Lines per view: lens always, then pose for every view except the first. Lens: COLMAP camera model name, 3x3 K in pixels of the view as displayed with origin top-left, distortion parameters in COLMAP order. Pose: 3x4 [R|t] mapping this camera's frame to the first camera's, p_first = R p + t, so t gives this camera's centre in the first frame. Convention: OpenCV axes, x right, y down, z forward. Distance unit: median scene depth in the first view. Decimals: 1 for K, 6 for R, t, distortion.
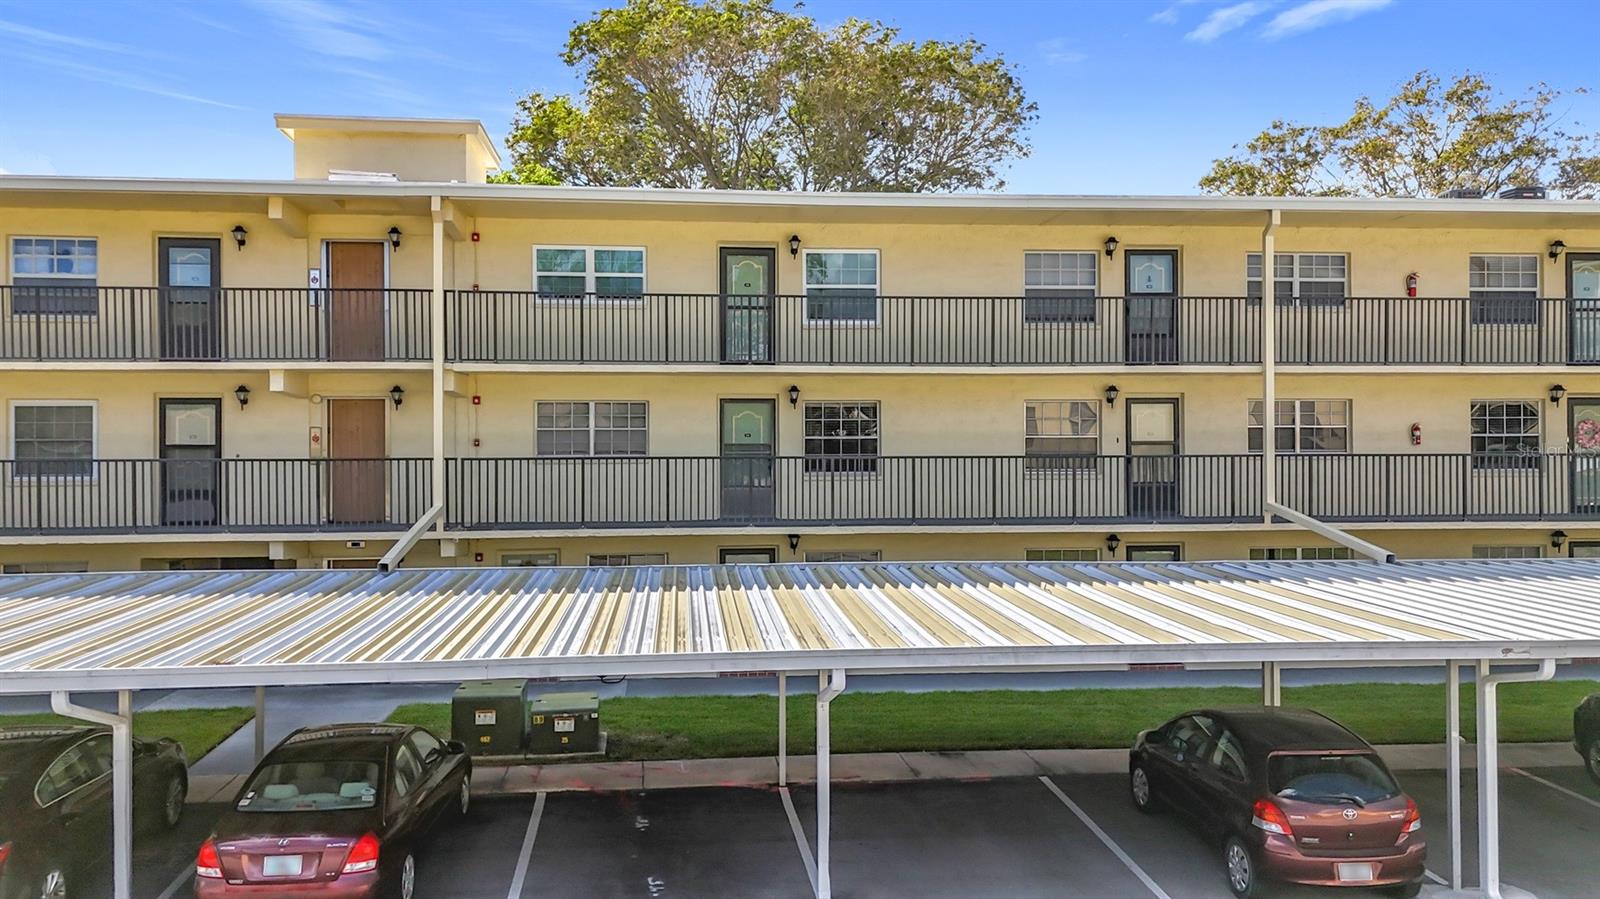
lens RADIAL K [[1167.6, 0, 800.2], [0, 1167.6, 443.7], [0, 0, 1]] dist [0.039673, 0.002352]
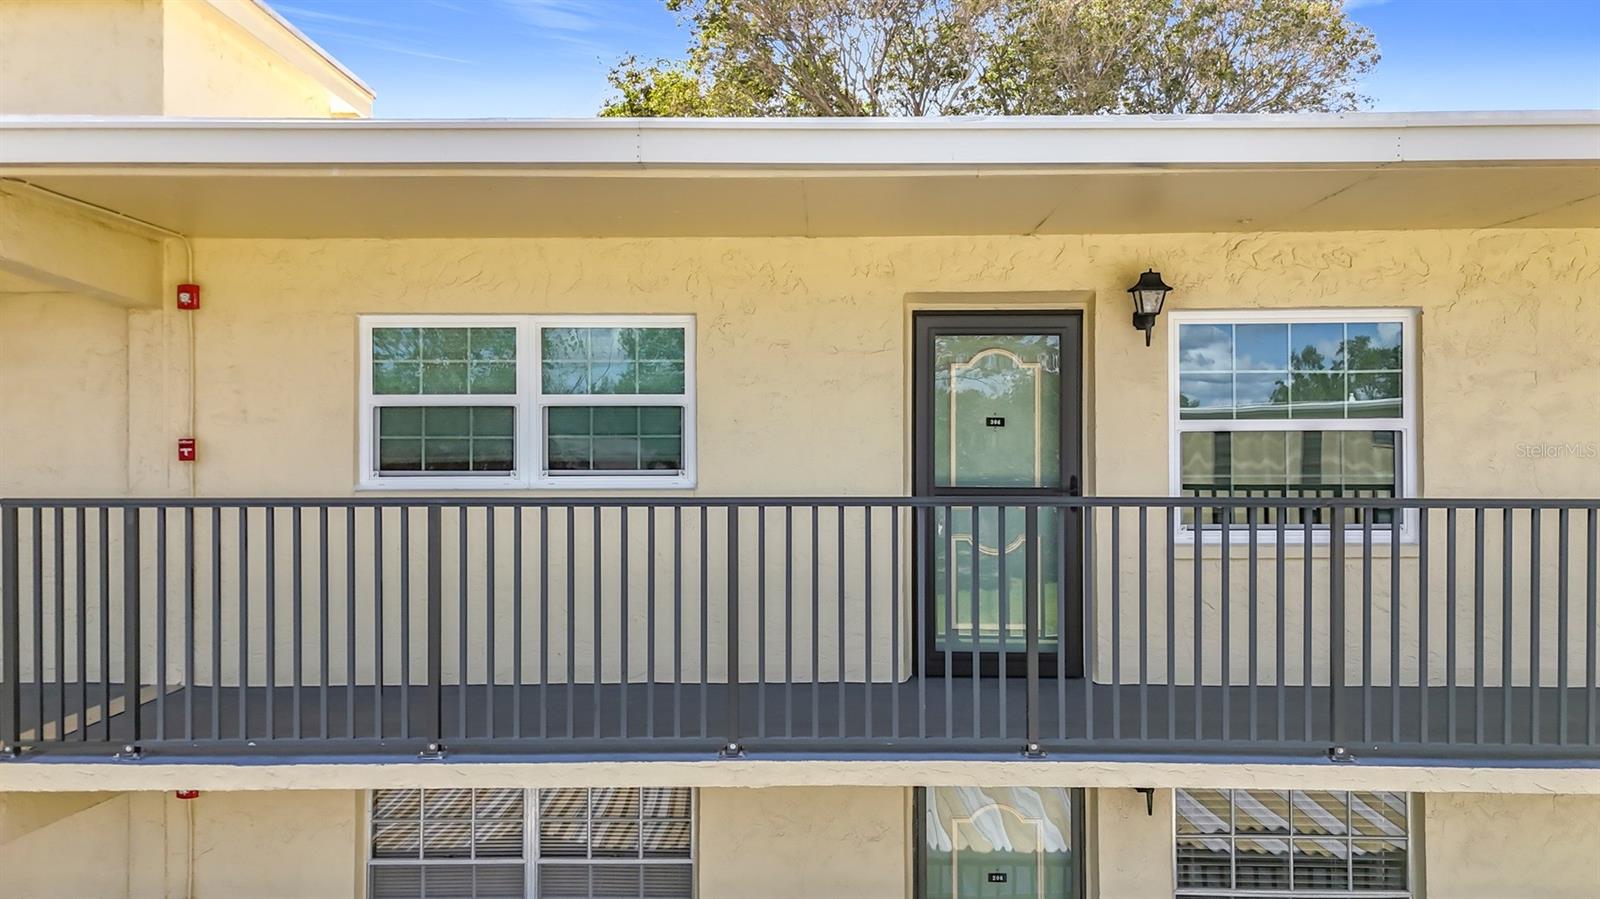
lens RADIAL K [[1167.6, 0, 803.5], [0, 1167.6, 448.6], [0, 0, 1]] dist [0.039673, 0.002352]
pose [[0.991026, 0.001999, -0.133652, -0.055388], [-0.002186, 0.999997, -0.001252, -0.129243], [0.133649, 0.001533, 0.991028, 0.670485]]
